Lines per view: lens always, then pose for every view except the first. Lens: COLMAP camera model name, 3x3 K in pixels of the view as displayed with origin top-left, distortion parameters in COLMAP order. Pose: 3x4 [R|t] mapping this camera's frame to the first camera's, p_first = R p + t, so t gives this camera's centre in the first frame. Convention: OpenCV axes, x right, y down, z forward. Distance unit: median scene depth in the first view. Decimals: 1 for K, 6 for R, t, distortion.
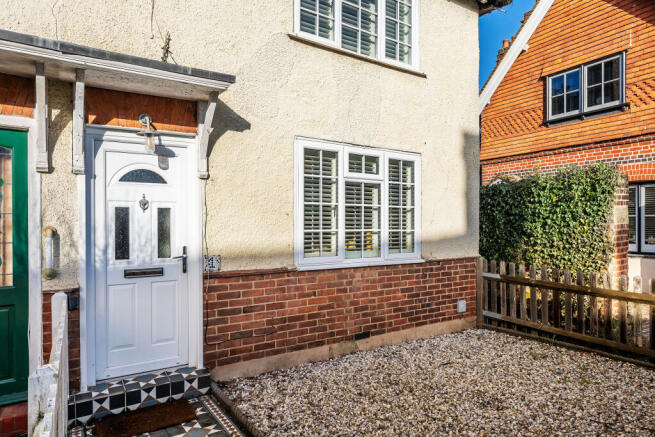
lens RADIAL K [[417.0, 0, 328.4], [0, 417.0, 220.4], [0, 0, 1]] dist [-0.016185, 0.004340]
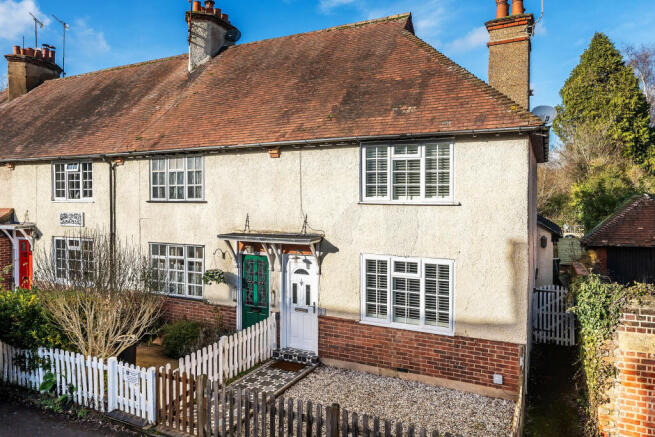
lens RADIAL K [[417.0, 0, 328.0], [0, 417.0, 217.5], [0, 0, 1]] dist [-0.016185, 0.004340]
pose [[0.511811, 0.023034, -0.858789, 1.459313], [-0.007040, 0.999719, 0.022618, -0.401383], [0.859069, -0.005530, 0.511829, -0.117124]]
